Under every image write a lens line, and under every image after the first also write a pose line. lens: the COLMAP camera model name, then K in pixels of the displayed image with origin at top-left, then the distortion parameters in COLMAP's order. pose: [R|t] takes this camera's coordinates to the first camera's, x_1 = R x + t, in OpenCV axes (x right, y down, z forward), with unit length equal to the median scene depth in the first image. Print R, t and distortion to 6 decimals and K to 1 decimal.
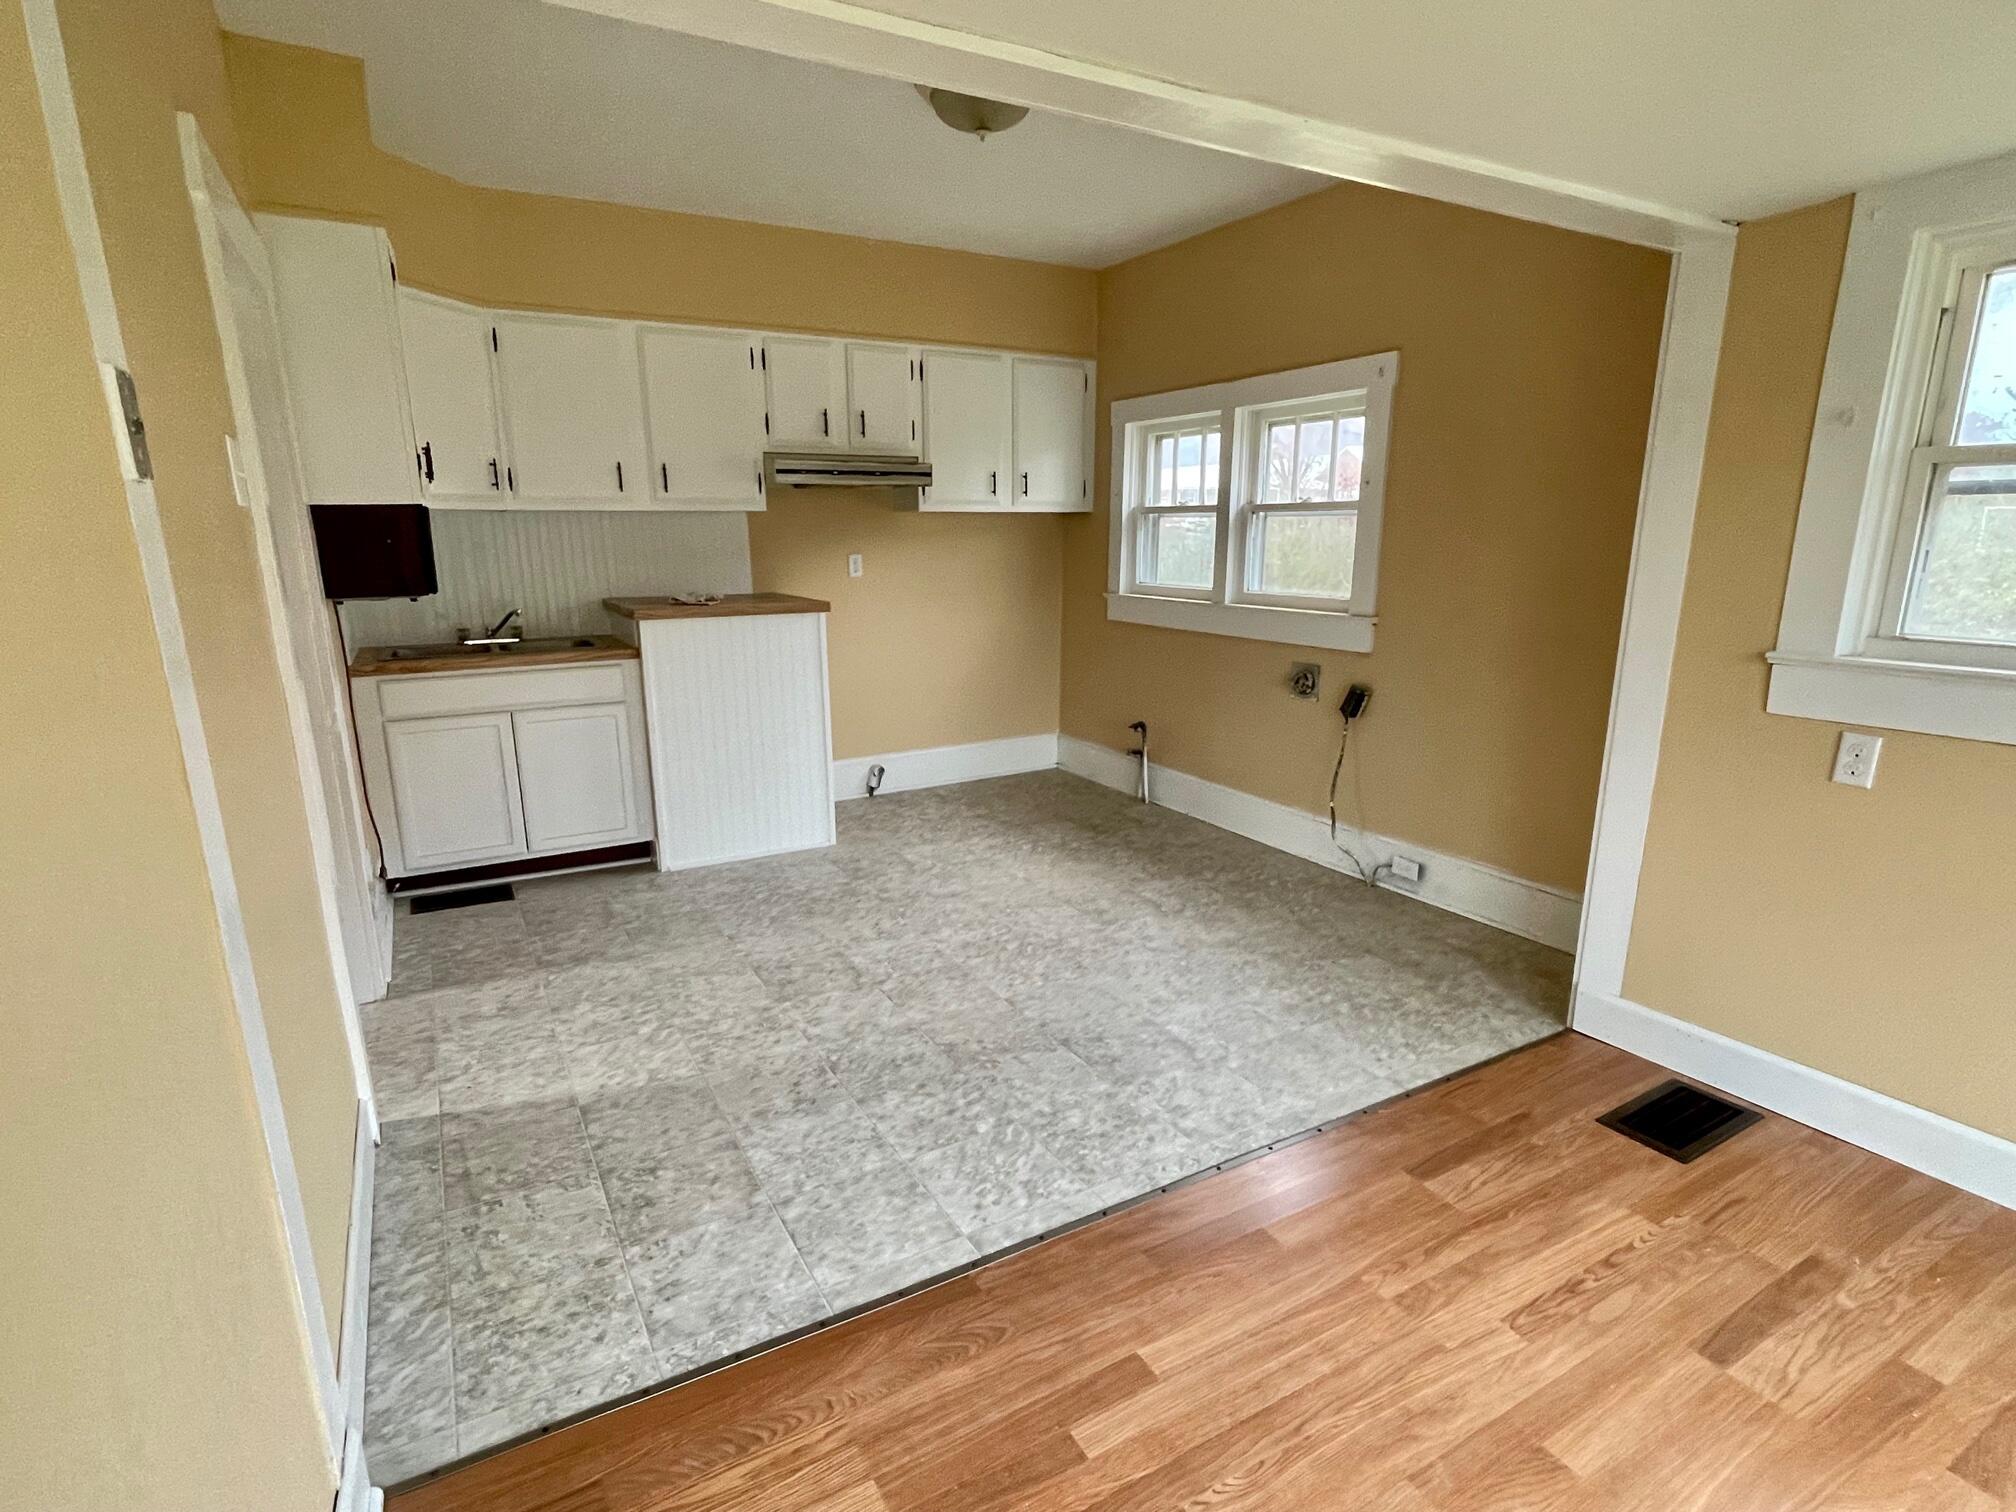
lens RADIAL K [[1010.7, 0, 996.6], [0, 1010.7, 776.9], [0, 0, 1]] dist [-0.008995, 0.008910]
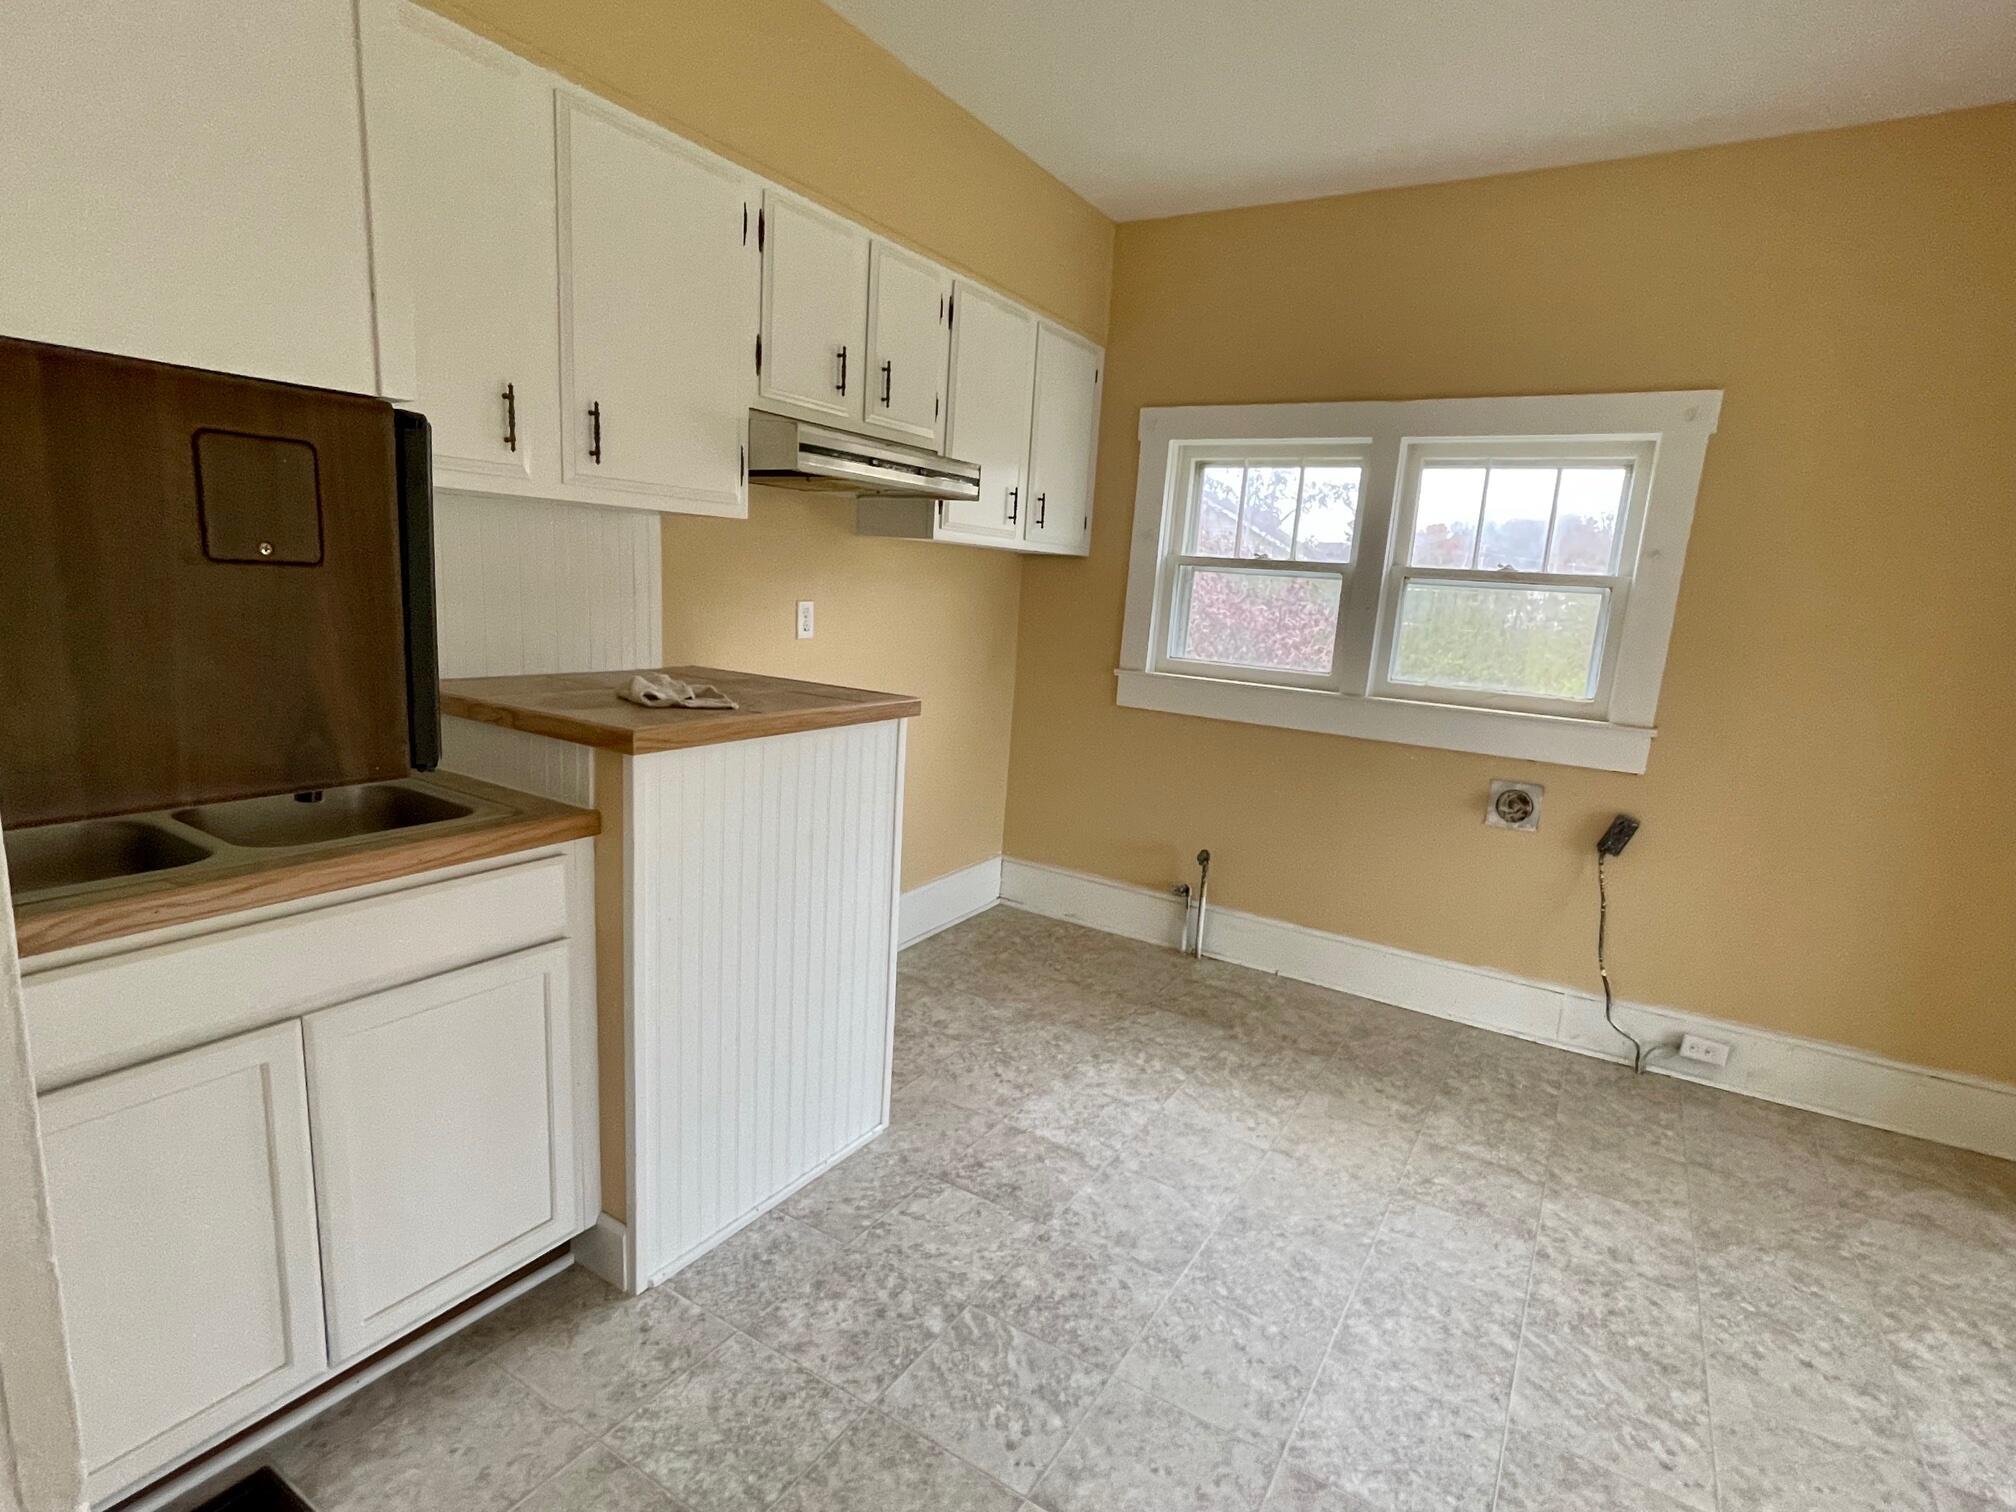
lens RADIAL K [[1013.0, 0, 992.9], [0, 1013.0, 778.0], [0, 0, 1]] dist [-0.005299, -0.000411]
pose [[0.876102, -0.036682, 0.480728, -0.371398], [0.050721, 0.998581, -0.016238, -0.112839], [-0.479450, 0.038609, 0.876720, 0.476412]]
